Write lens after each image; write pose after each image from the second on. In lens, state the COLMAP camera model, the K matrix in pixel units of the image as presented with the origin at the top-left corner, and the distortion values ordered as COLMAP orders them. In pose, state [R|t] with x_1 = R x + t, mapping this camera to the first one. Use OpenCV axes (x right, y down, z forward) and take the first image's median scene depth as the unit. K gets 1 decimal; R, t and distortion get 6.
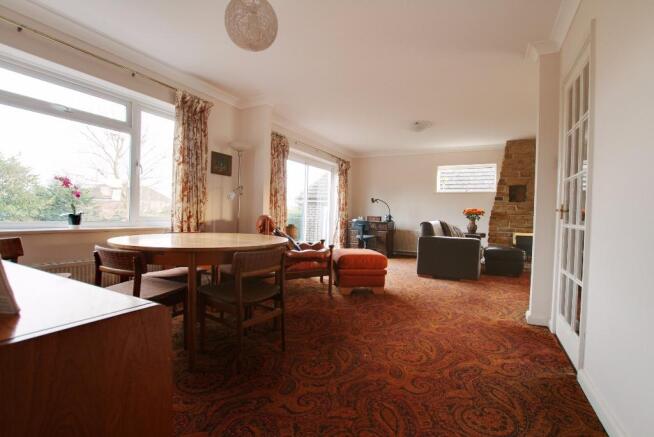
lens RADIAL K [[306.2, 0, 325.8], [0, 306.2, 216.5], [0, 0, 1]] dist [-0.027633, 0.001534]
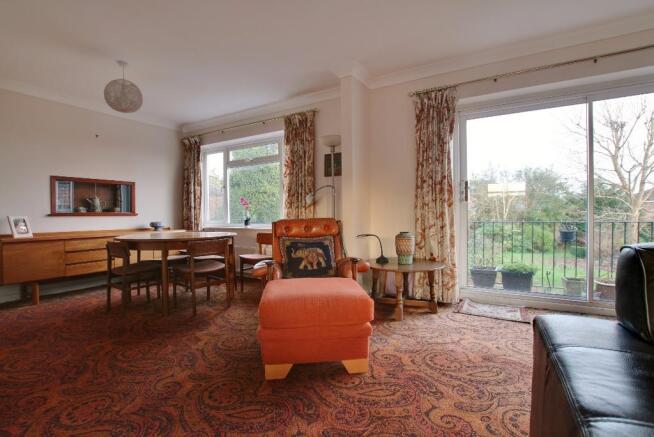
lens RADIAL K [[306.2, 0, 328.2], [0, 306.2, 218.4], [0, 0, 1]] dist [-0.027633, 0.001534]
pose [[-0.043309, -0.012454, -0.998984, 0.405784], [0.000636, 0.999922, -0.012494, 0.004796], [0.999062, -0.001177, -0.043297, 0.685723]]
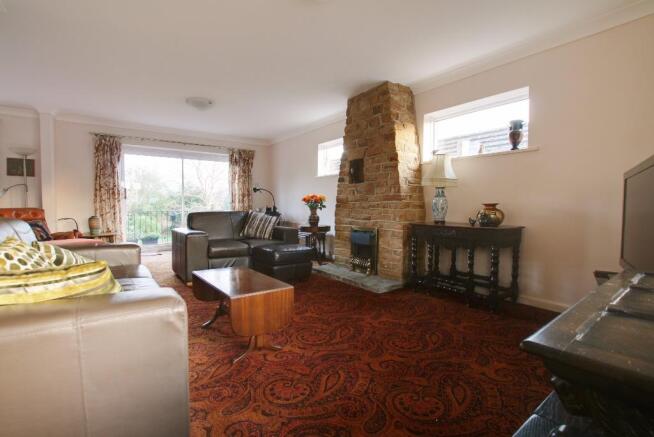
lens RADIAL K [[306.2, 0, 327.4], [0, 306.2, 219.3], [0, 0, 1]] dist [-0.027633, 0.001534]
pose [[0.897399, -0.002245, -0.441214, 0.878118], [0.014073, 0.999624, 0.023539, 0.019052], [0.440995, -0.027333, 0.897093, 0.312507]]
